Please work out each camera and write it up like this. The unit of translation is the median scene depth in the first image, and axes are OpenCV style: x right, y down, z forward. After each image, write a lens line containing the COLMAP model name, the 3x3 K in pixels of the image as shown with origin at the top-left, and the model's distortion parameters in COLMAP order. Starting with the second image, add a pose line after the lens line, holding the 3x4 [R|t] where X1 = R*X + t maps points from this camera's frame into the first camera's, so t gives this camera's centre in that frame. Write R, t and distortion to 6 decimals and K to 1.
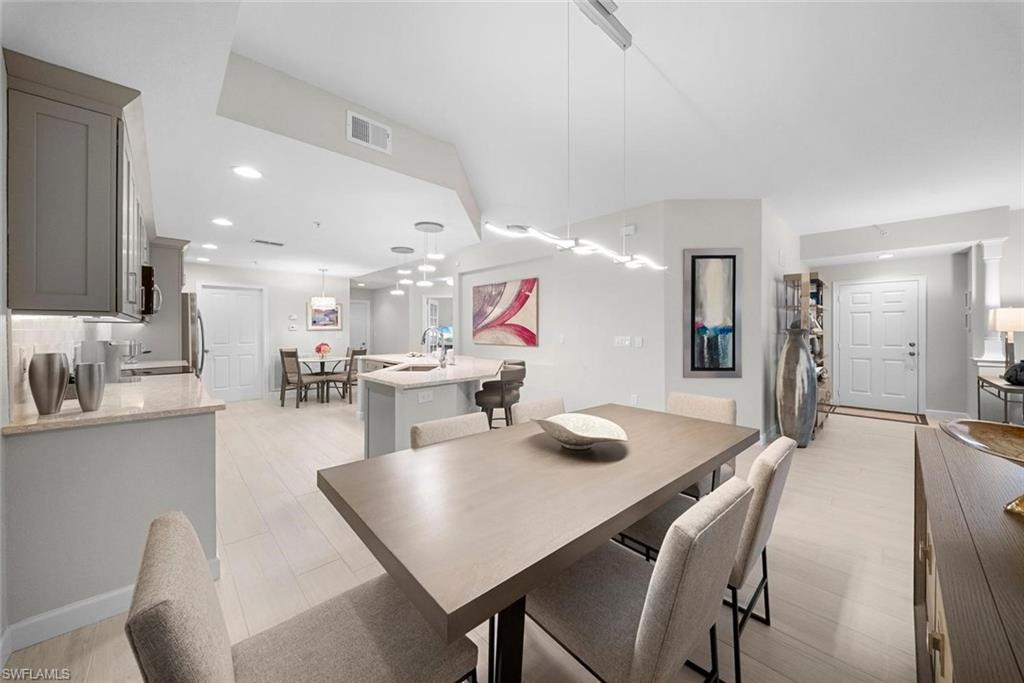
lens RADIAL K [[366.1, 0, 510.6], [0, 366.1, 332.1], [0, 0, 1]] dist [-0.001406, -0.000278]
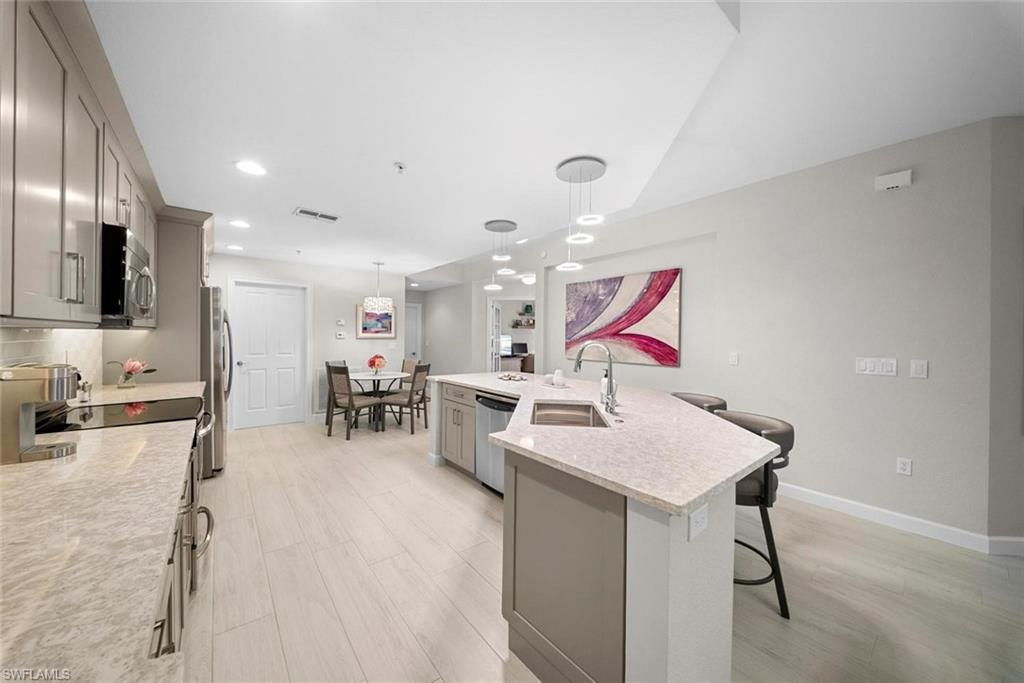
lens RADIAL K [[360.1, 0, 500.9], [0, 360.1, 340.7], [0, 0, 1]] dist [-0.000360, -0.000061]
pose [[0.995863, 0.012319, -0.090032, -0.182442], [-0.011906, 0.999916, 0.005128, -0.009232], [0.090087, -0.004035, 0.995926, 0.254833]]
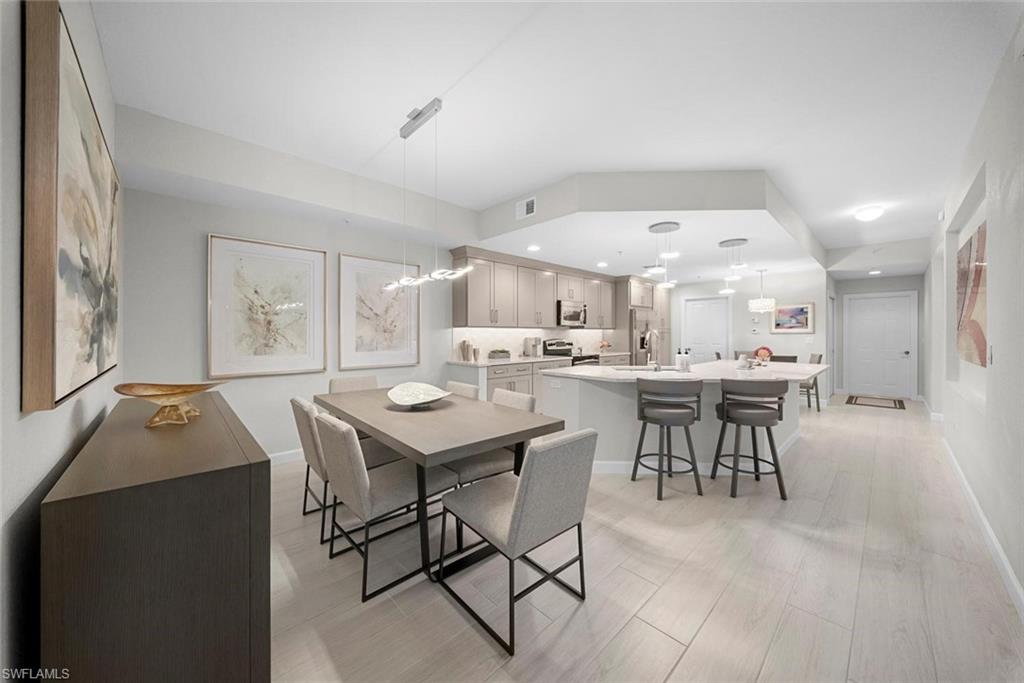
lens RADIAL K [[366.1, 0, 510.6], [0, 366.1, 332.1], [0, 0, 1]] dist [-0.001406, -0.000278]
pose [[0.001898, -0.005585, -0.999983, 0.462077], [-0.005848, 0.999967, -0.005596, 0.000576], [0.999981, 0.005859, 0.001865, 0.358096]]
